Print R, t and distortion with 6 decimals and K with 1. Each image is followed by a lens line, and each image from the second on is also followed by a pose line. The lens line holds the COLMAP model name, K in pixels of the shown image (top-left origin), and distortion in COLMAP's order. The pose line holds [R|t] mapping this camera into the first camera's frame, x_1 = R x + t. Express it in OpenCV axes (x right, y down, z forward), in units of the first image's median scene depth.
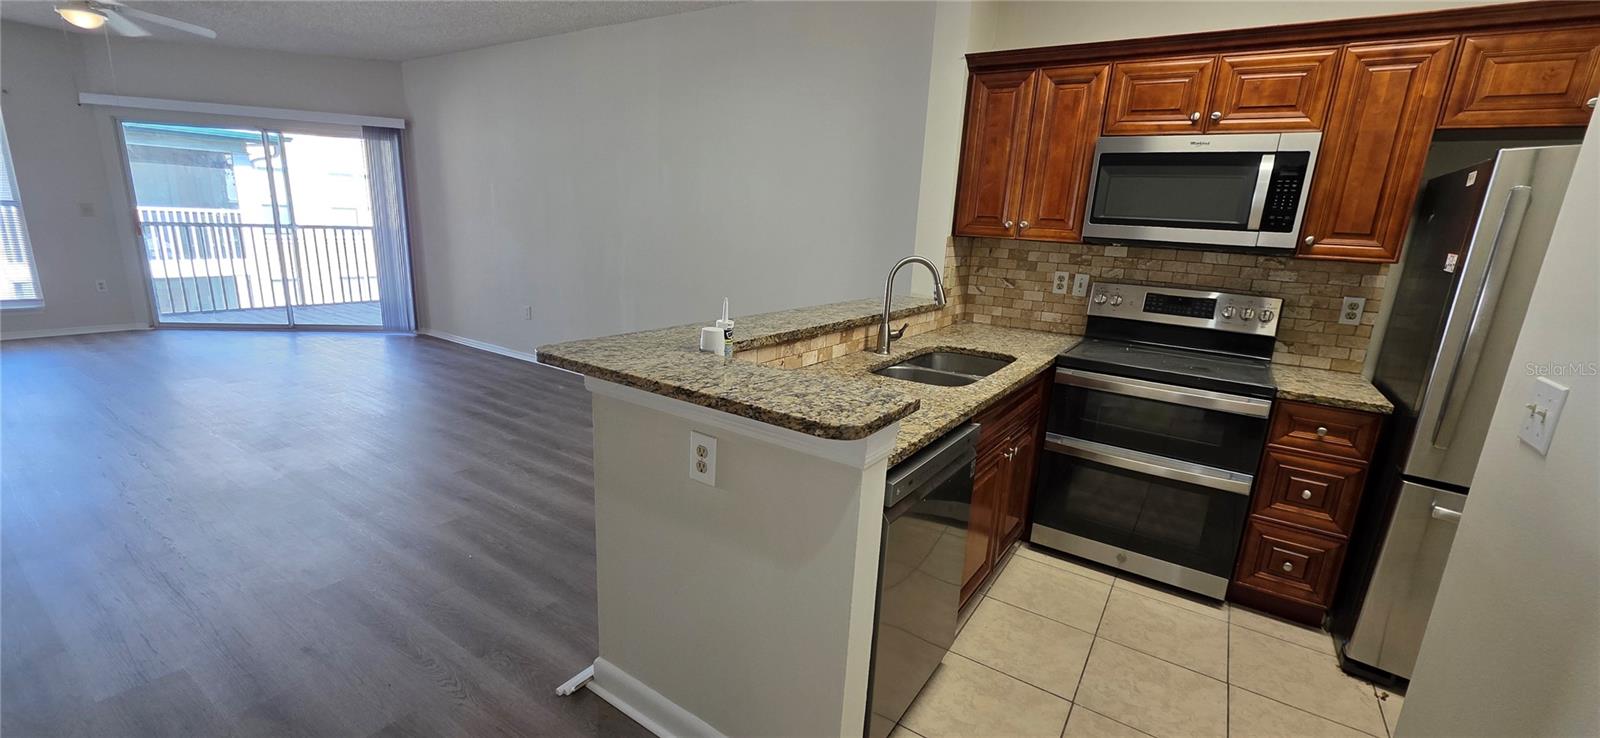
lens RADIAL K [[638.9, 0, 805.1], [0, 638.9, 376.7], [0, 0, 1]] dist [0.002742, 0.000462]
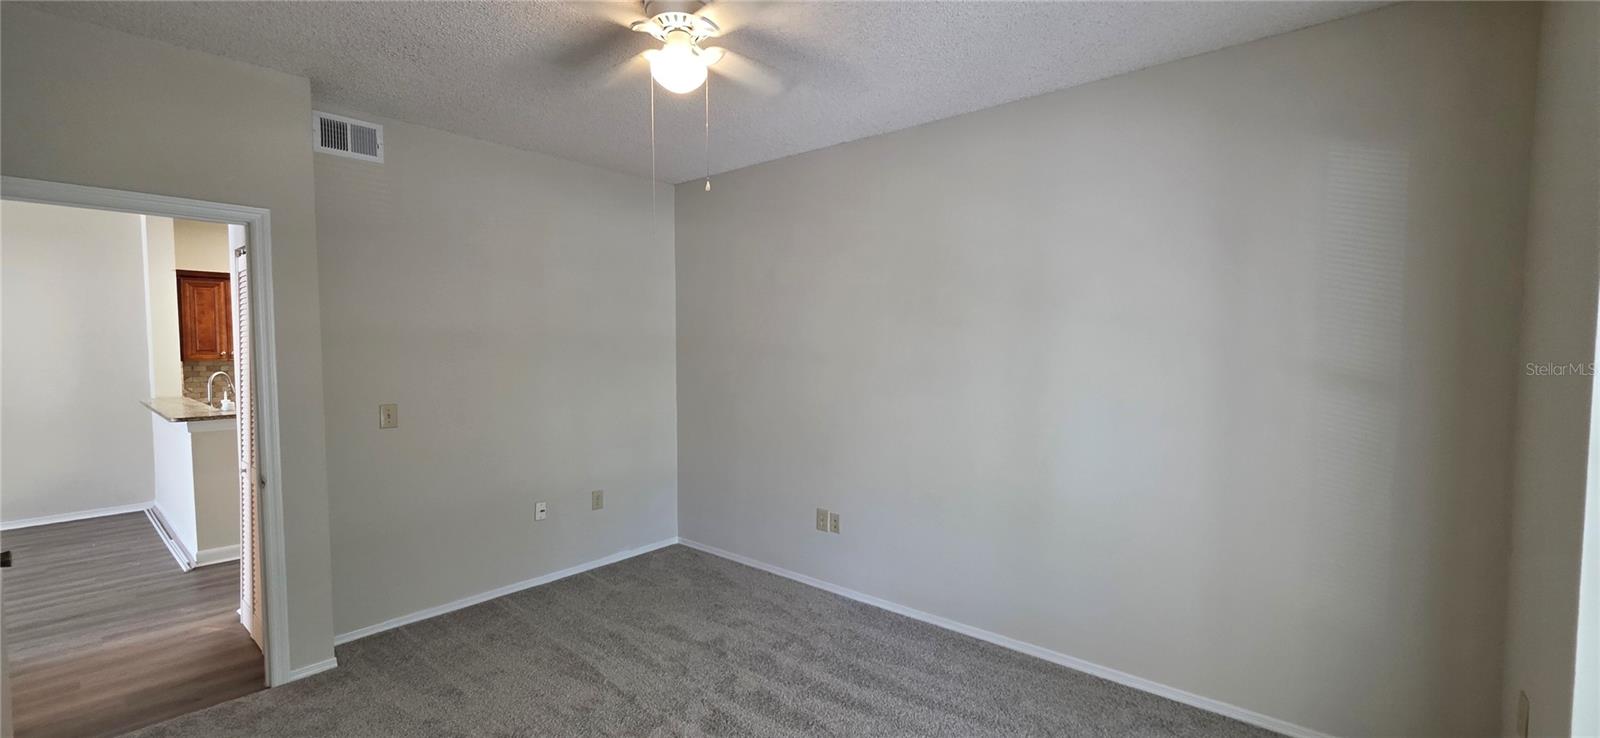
lens RADIAL K [[638.9, 0, 805.1], [0, 638.9, 376.7], [0, 0, 1]] dist [0.002742, 0.000462]
pose [[0.109121, -0.104183, 0.988554, -1.632737], [0.244195, 0.966826, 0.074938, 0.140196], [-0.963567, 0.233223, 0.130942, -1.106145]]
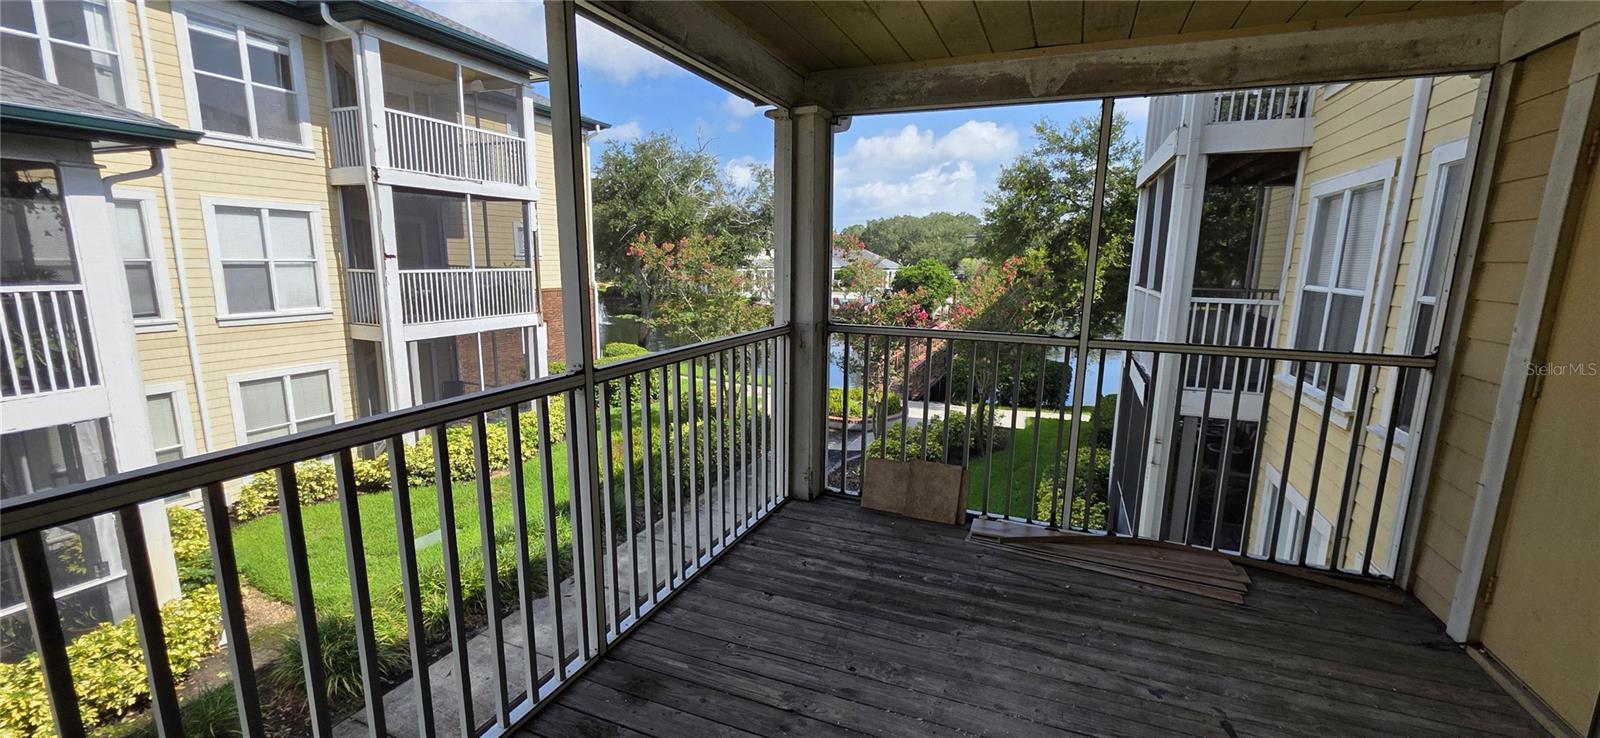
lens RADIAL K [[641.8, 0, 807.3], [0, 641.8, 376.9], [0, 0, 1]] dist [0.001670, 0.000384]
pose [[0.977097, -0.075711, 0.198872, -2.341877], [0.084419, 0.995792, -0.035667, -0.664791], [-0.195335, 0.051639, 0.979376, 2.218238]]
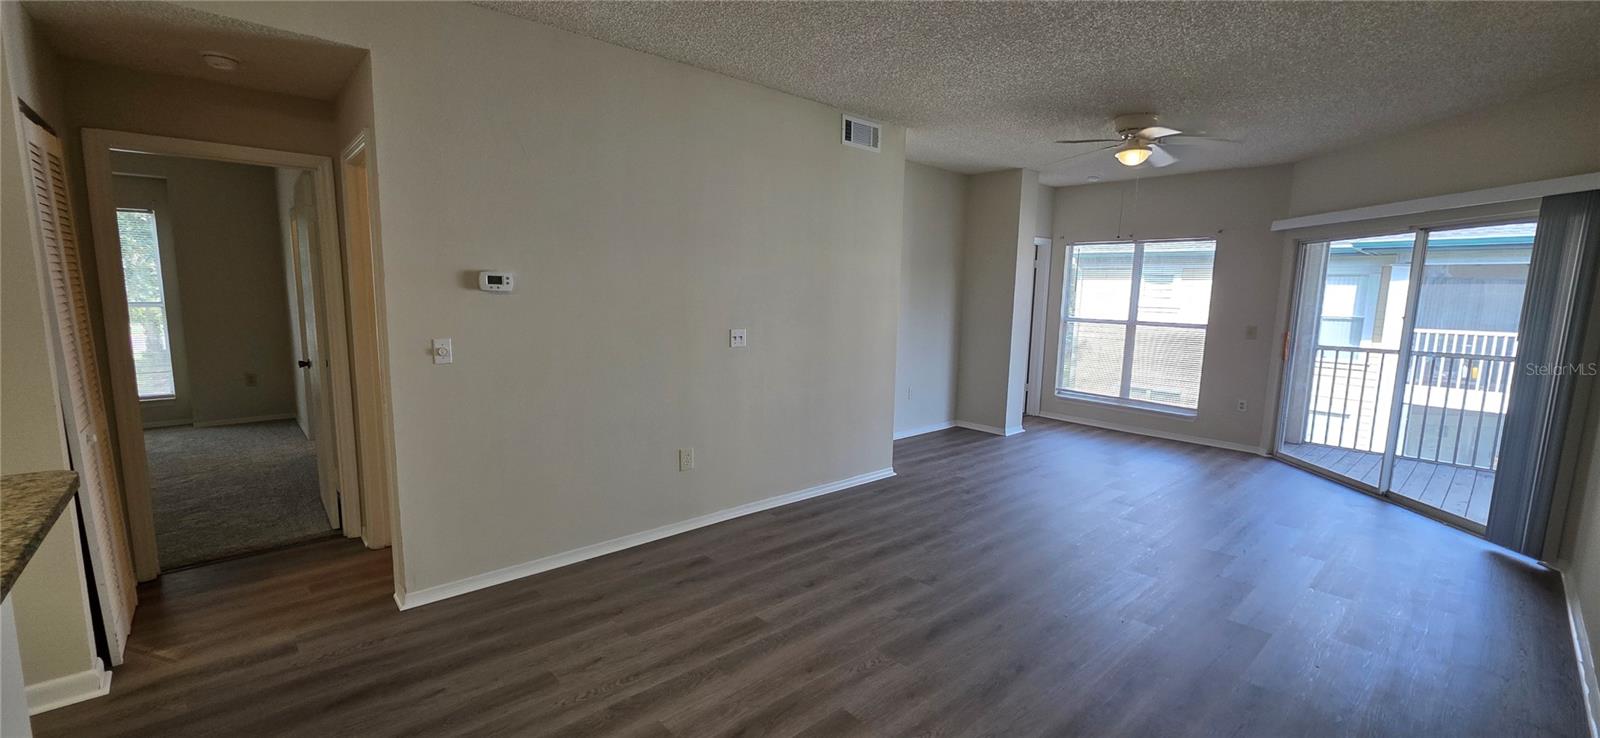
lens RADIAL K [[636.1, 0, 809.1], [0, 636.1, 377.7], [0, 0, 1]] dist [-0.000738, -0.000469]
pose [[-0.237196, 0.074925, -0.968568, 0.090966], [-0.261457, 0.955309, 0.137929, -0.327820], [0.935616, 0.285956, -0.207006, 1.266759]]
